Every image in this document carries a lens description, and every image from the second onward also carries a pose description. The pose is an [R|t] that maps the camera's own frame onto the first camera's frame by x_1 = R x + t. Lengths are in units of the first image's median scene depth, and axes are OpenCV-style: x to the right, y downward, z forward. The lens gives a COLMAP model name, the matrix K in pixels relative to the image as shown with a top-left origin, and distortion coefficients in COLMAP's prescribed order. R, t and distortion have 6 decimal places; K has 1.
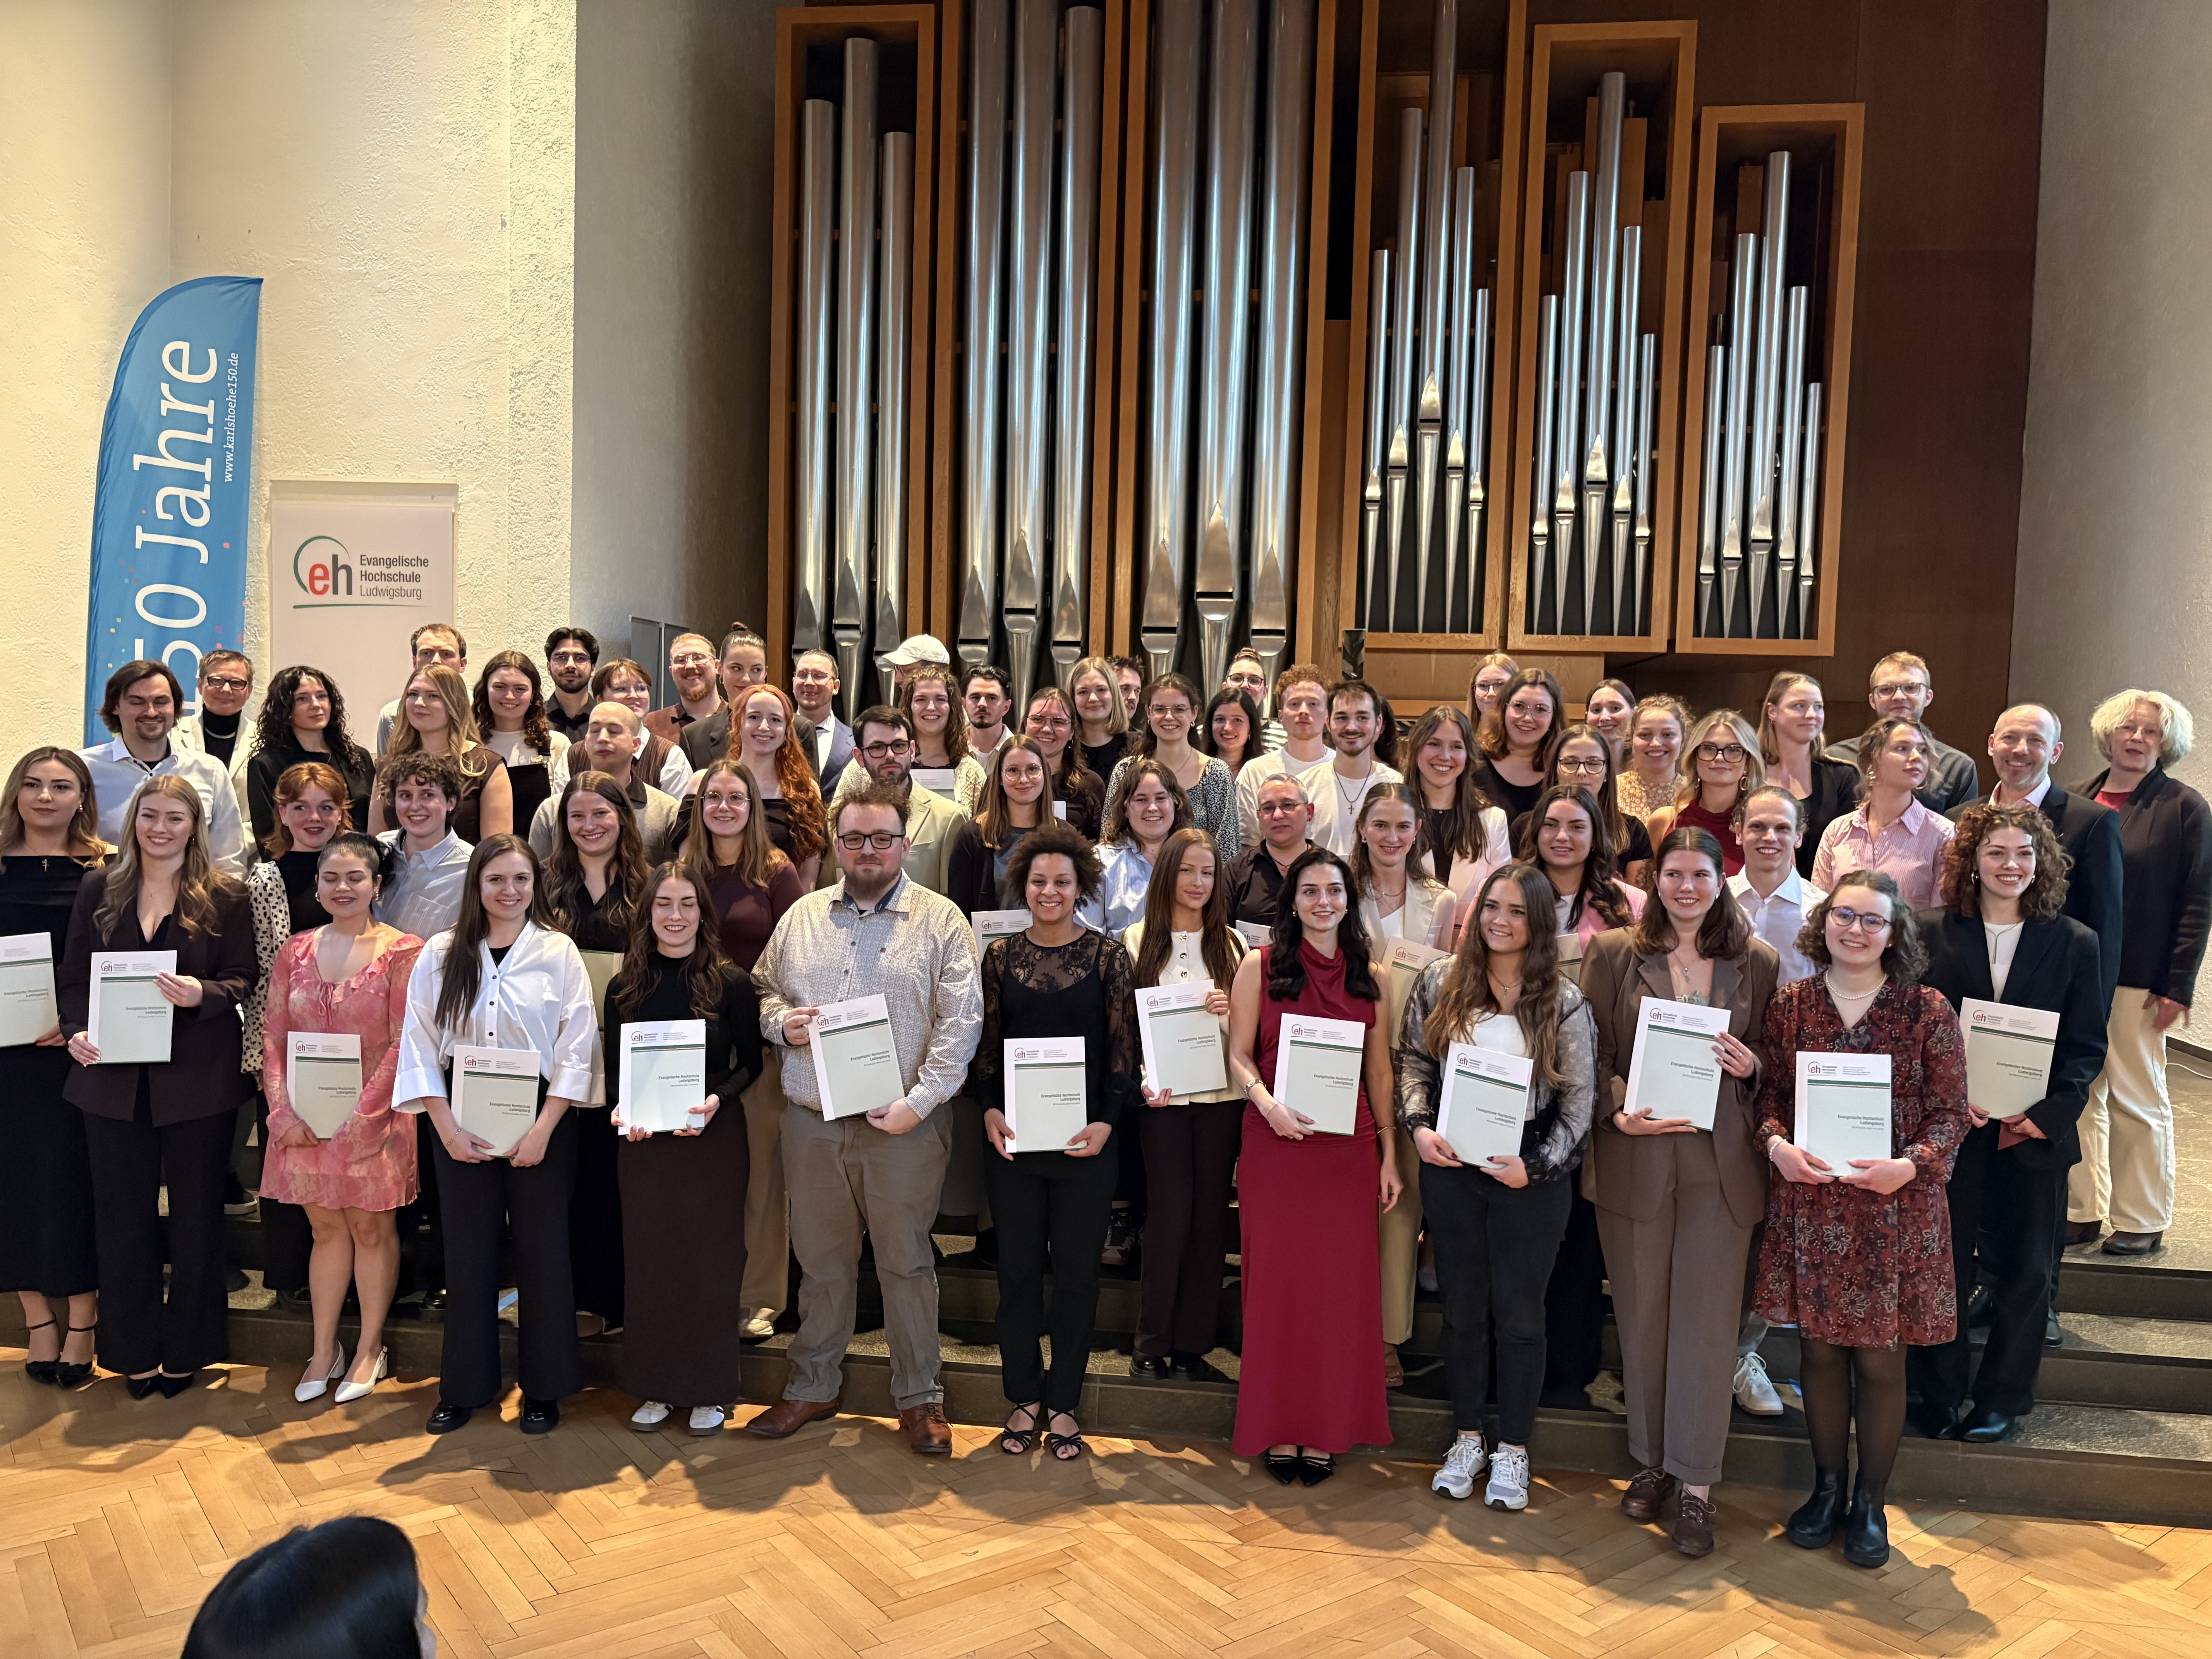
lens RADIAL K [[1665.7, 0, 1124.6], [0, 1665.7, 826.6], [0, 0, 1]] dist [0.016238, -0.011933]
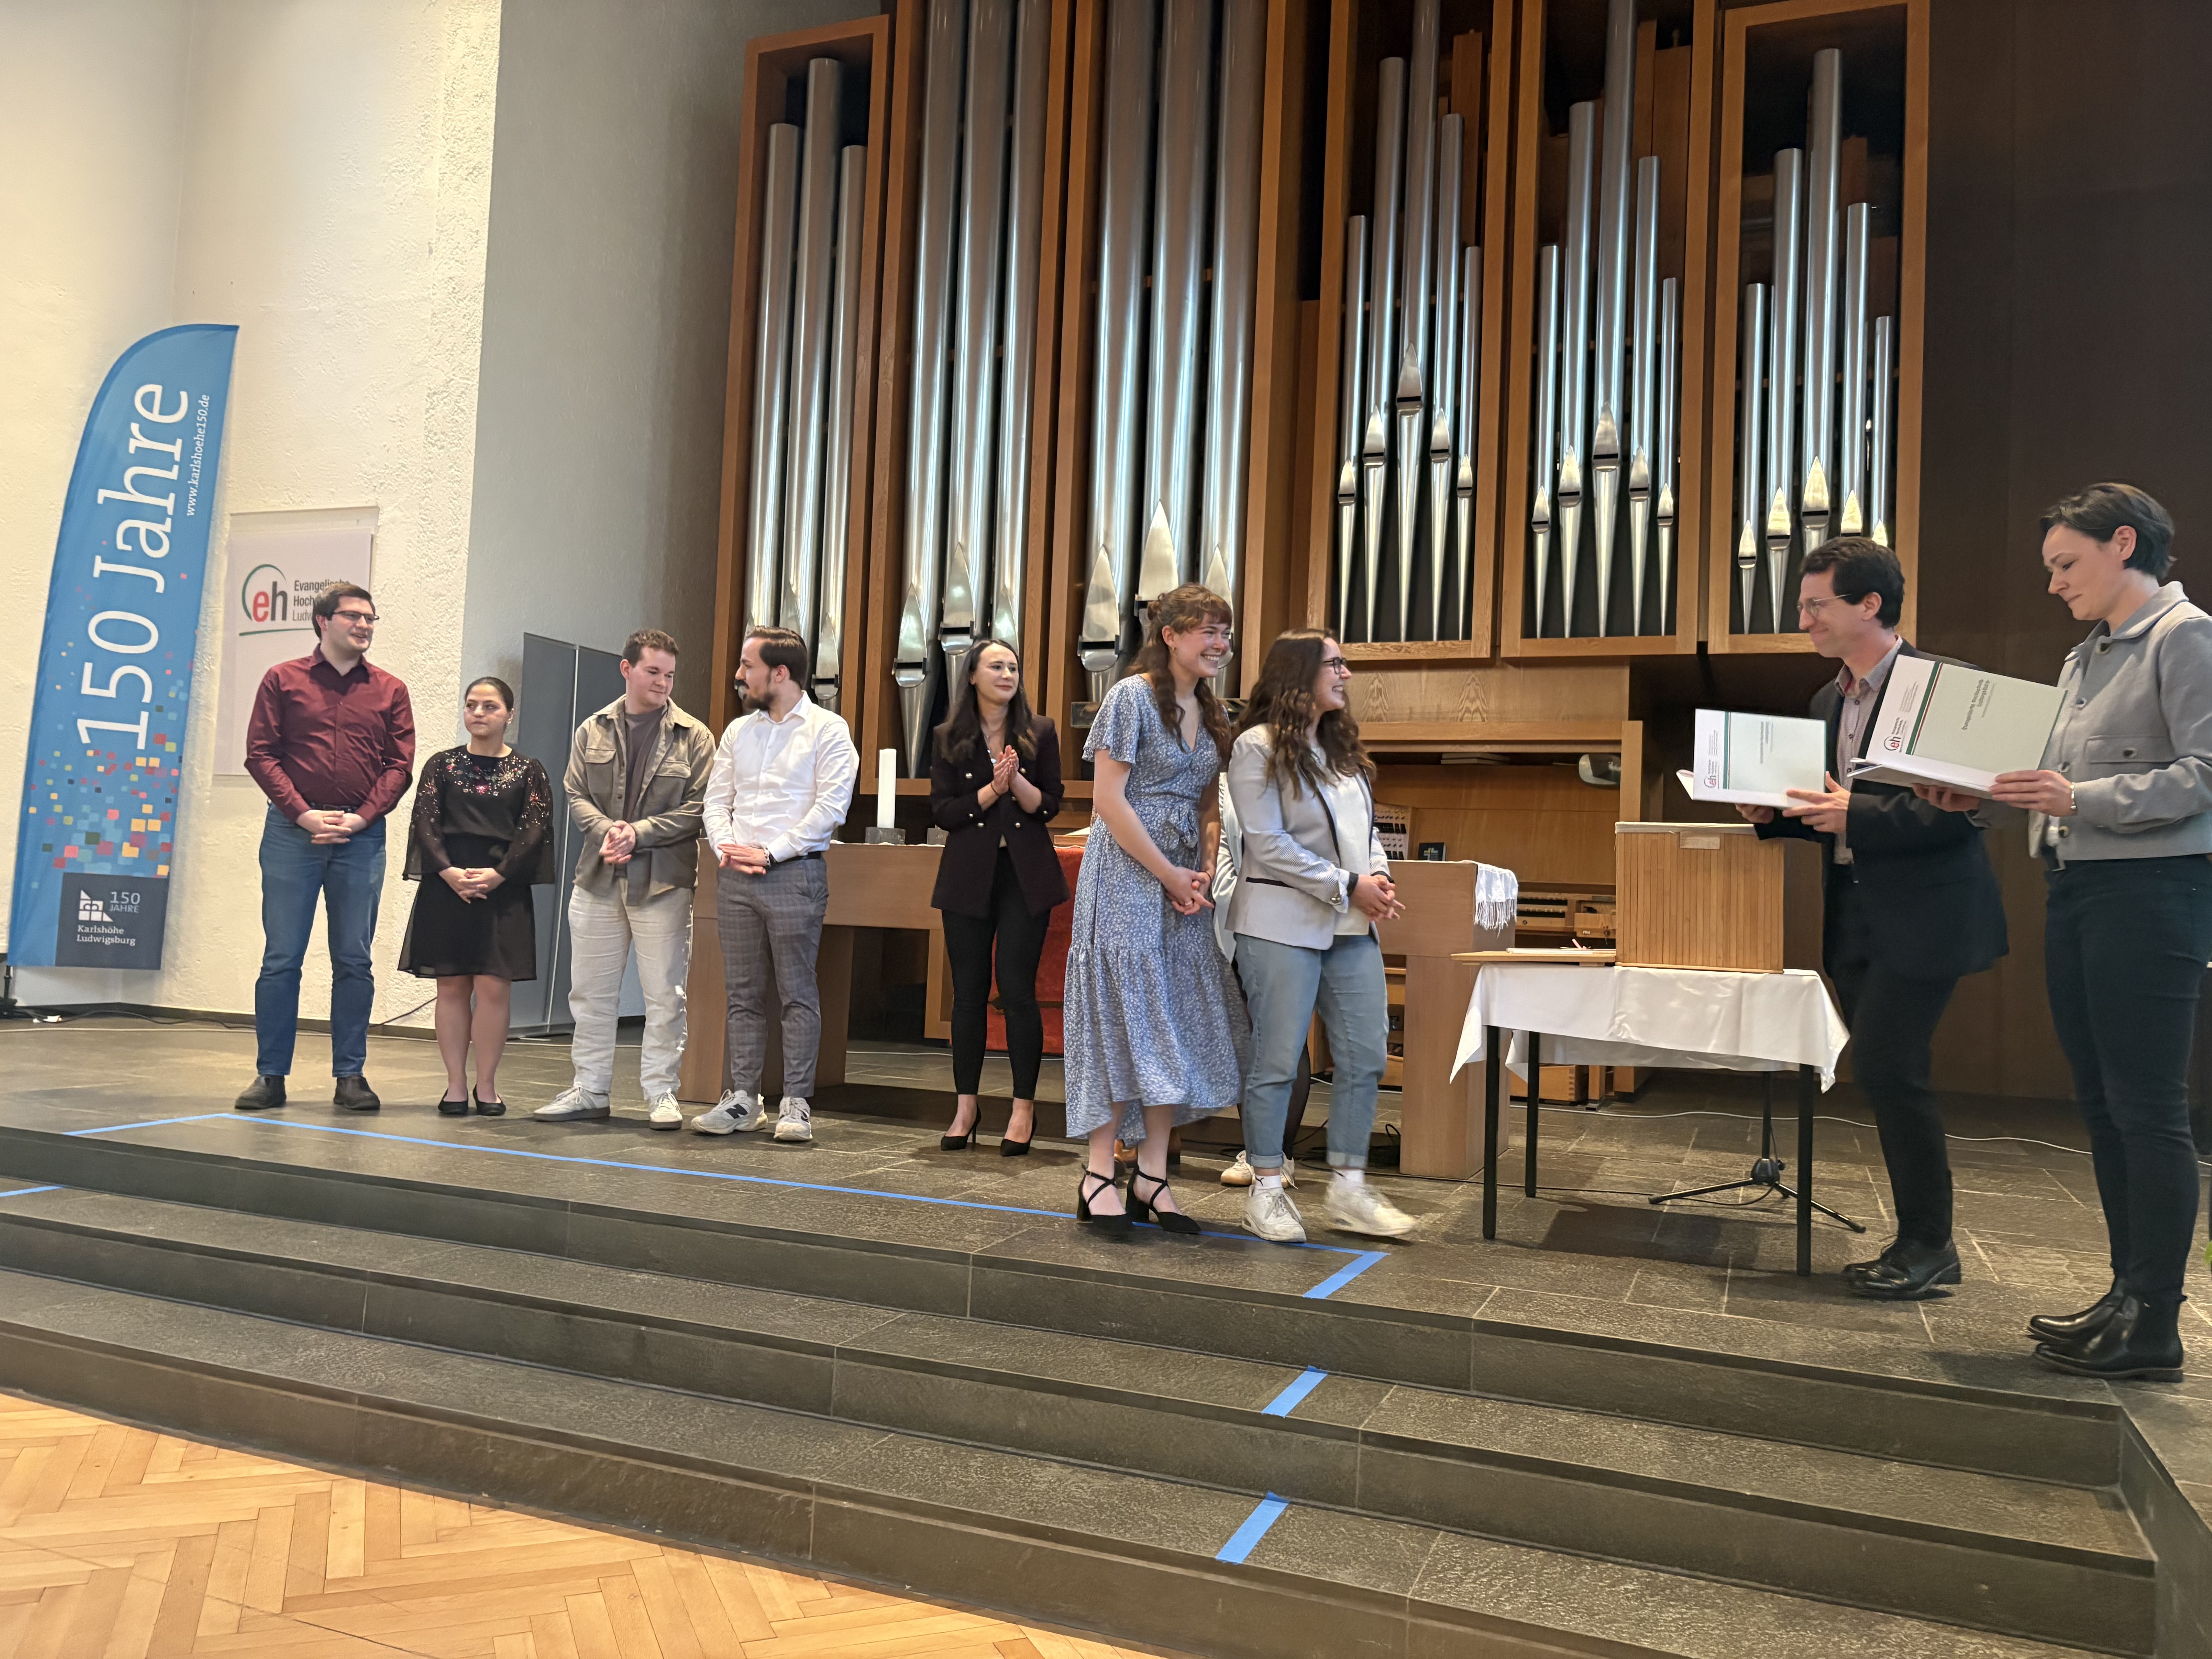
lens RADIAL K [[1665.7, 0, 1109.1], [0, 1665.7, 817.7], [0, 0, 1]] dist [0.016238, -0.011933]
pose [[0.965742, -0.001491, -0.259500, 0.282618], [-0.026490, 0.994194, -0.104295, 0.072887], [0.258149, 0.107596, 0.960095, 0.171795]]
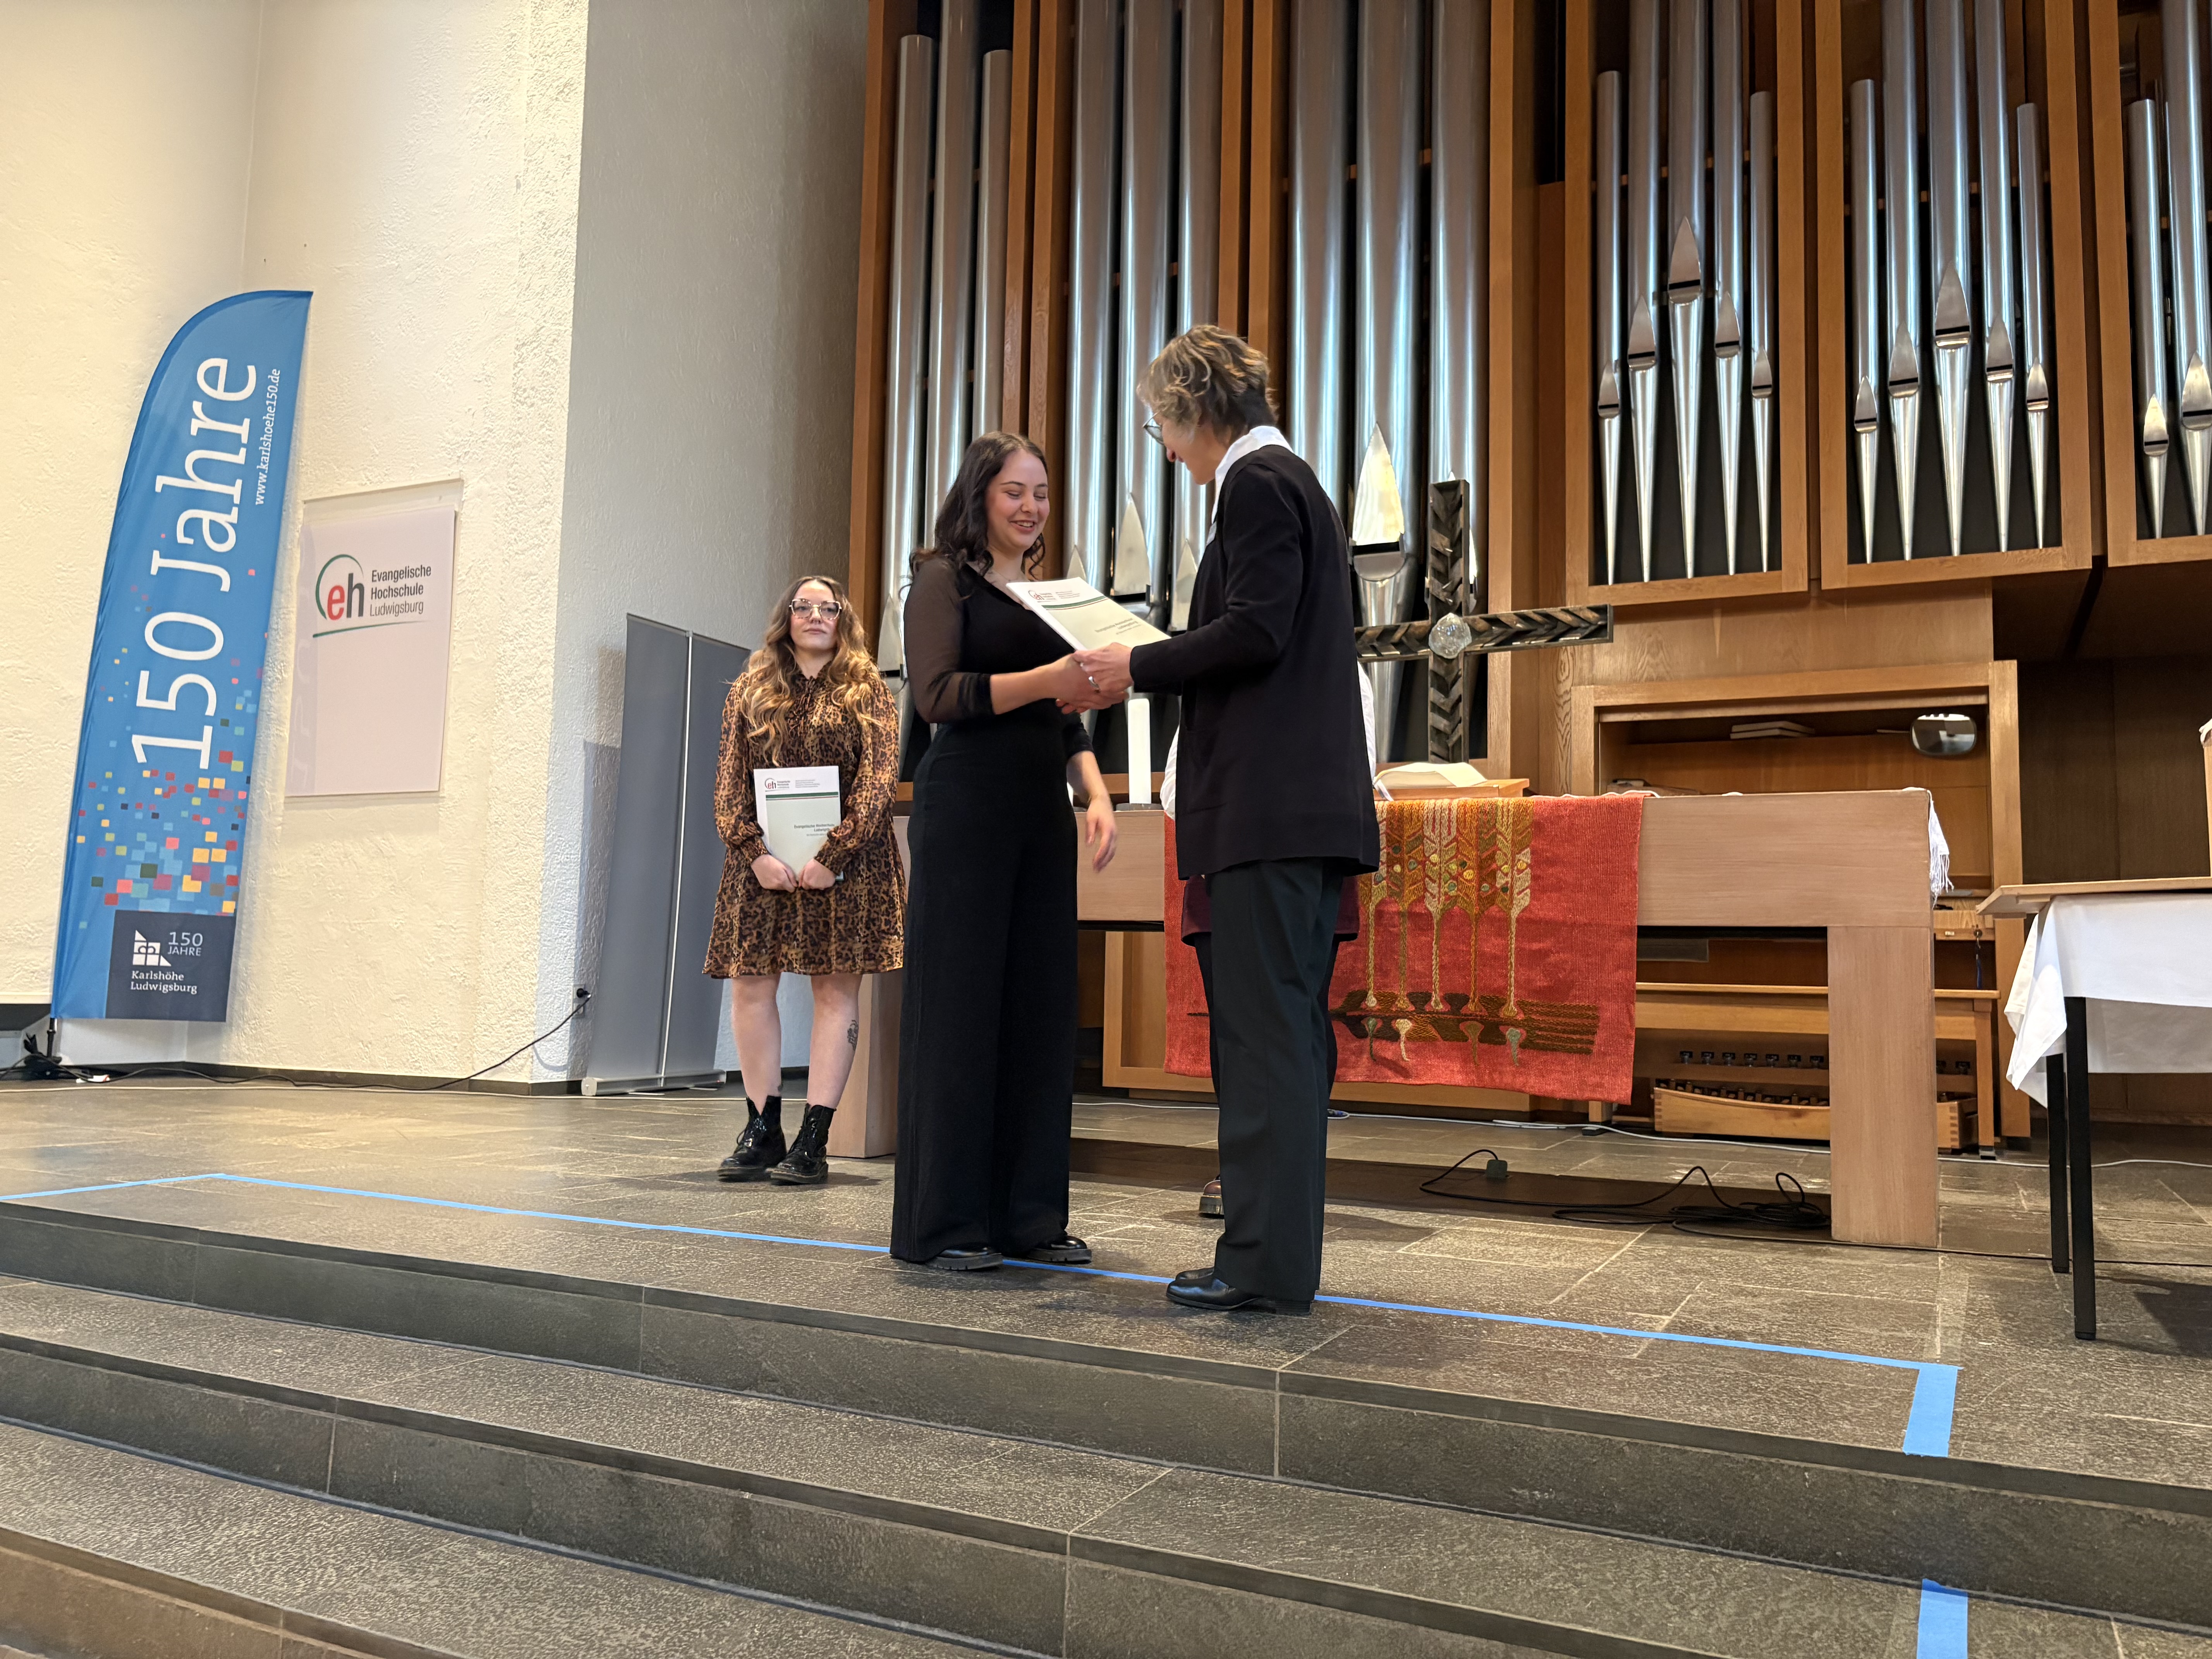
lens RADIAL K [[1665.7, 0, 1114.2], [0, 1665.7, 833.0], [0, 0, 1]] dist [0.016238, -0.011933]
pose [[0.942478, -0.038124, -0.332088, 0.199410], [-0.009958, 0.989832, -0.141894, 0.095853], [0.334121, 0.137039, 0.932515, 0.330086]]
